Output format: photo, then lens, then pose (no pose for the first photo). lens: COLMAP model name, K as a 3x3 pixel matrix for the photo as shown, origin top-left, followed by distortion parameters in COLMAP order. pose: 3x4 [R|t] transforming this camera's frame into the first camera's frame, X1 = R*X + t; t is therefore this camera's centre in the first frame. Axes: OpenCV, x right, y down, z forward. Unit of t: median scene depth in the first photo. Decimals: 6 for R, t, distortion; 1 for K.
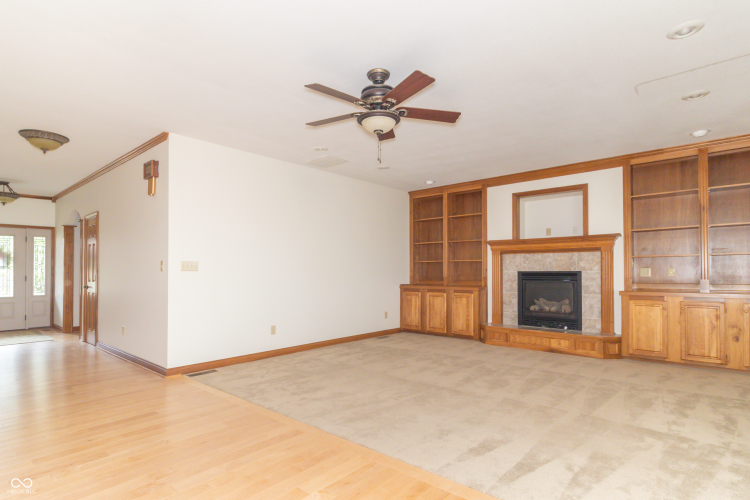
lens RADIAL K [[399.1, 0, 371.4], [0, 399.1, 267.4], [0, 0, 1]] dist [0.004730, -0.000721]
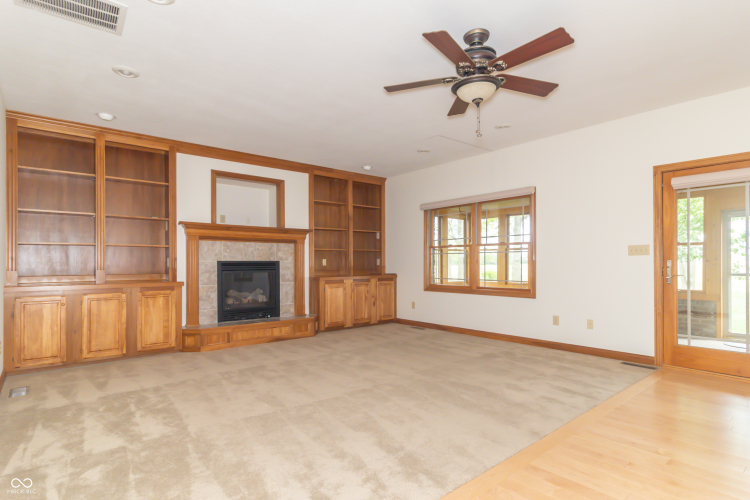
lens RADIAL K [[399.1, 0, 370.9], [0, 399.1, 260.0], [0, 0, 1]] dist [0.004730, -0.000721]
pose [[0.142139, 0.011345, 0.989782, -0.535043], [-0.007383, 0.999919, -0.010401, 0.017368], [-0.989819, -0.005829, 0.142211, 0.655386]]
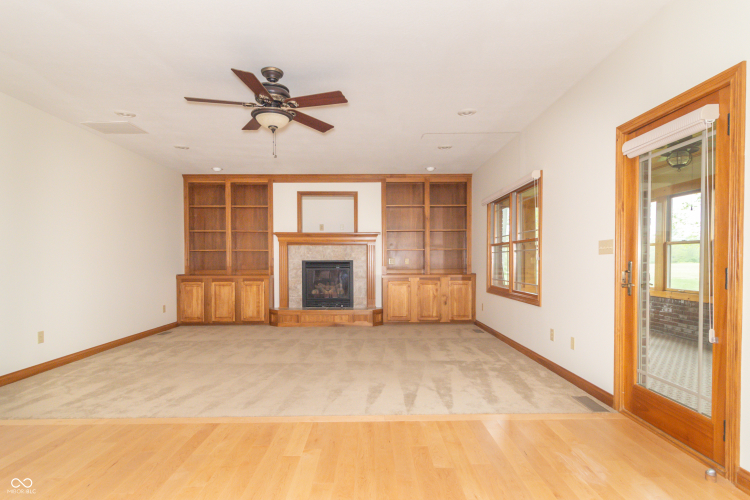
lens RADIAL K [[399.1, 0, 375.5], [0, 399.1, 269.7], [0, 0, 1]] dist [0.004730, -0.000721]
pose [[0.740582, -0.013476, 0.671831, -0.295901], [-0.006654, 0.999603, 0.027386, 0.003653], [-0.671933, -0.024753, 0.740198, 0.013507]]
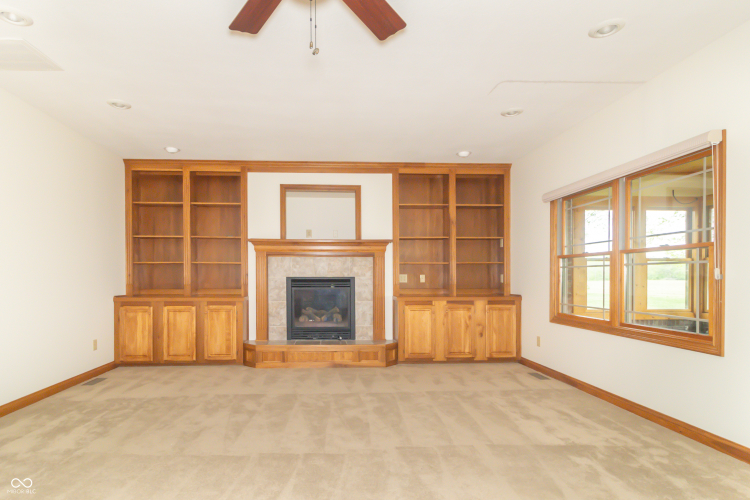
lens RADIAL K [[399.1, 0, 340.6], [0, 399.1, 282.5], [0, 0, 1]] dist [0.004730, -0.000721]
pose [[0.715490, -0.007187, 0.698586, -0.176254], [-0.010376, 0.999727, 0.020912, 0.002756], [-0.698546, -0.022210, 0.715220, 0.370948]]
